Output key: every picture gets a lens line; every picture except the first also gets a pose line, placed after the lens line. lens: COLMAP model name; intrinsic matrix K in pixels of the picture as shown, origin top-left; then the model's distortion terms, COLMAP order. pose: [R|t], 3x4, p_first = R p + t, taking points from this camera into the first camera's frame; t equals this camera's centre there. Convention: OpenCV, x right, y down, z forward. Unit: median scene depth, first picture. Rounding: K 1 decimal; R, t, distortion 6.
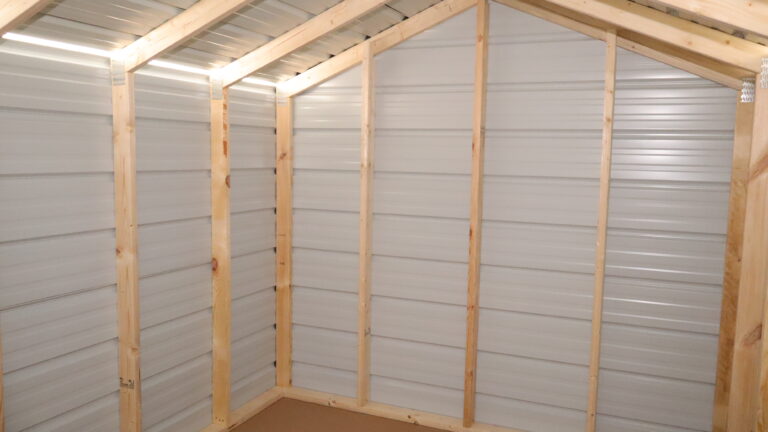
lens RADIAL K [[668.9, 0, 390.0], [0, 668.9, 218.2], [0, 0, 1]] dist [0.048994, 0.002236]
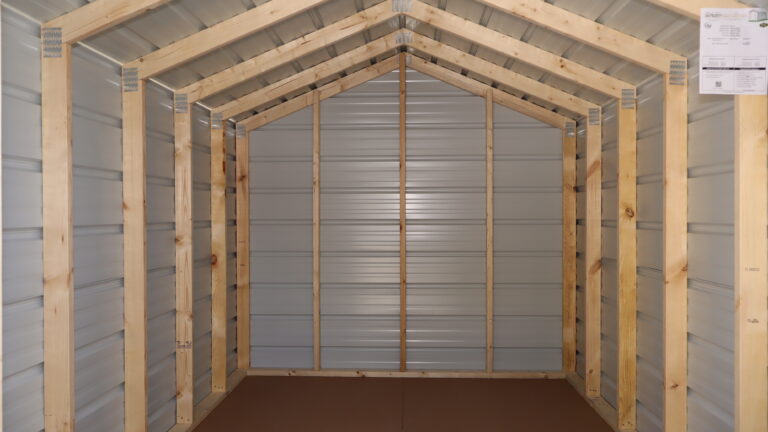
lens RADIAL K [[668.9, 0, 384.4], [0, 668.9, 216.4], [0, 0, 1]] dist [0.048994, 0.002236]
pose [[0.933205, -0.022786, 0.358622, -0.318868], [0.056515, 0.994875, -0.083850, 0.086258], [-0.354873, 0.098516, 0.929709, -0.218098]]
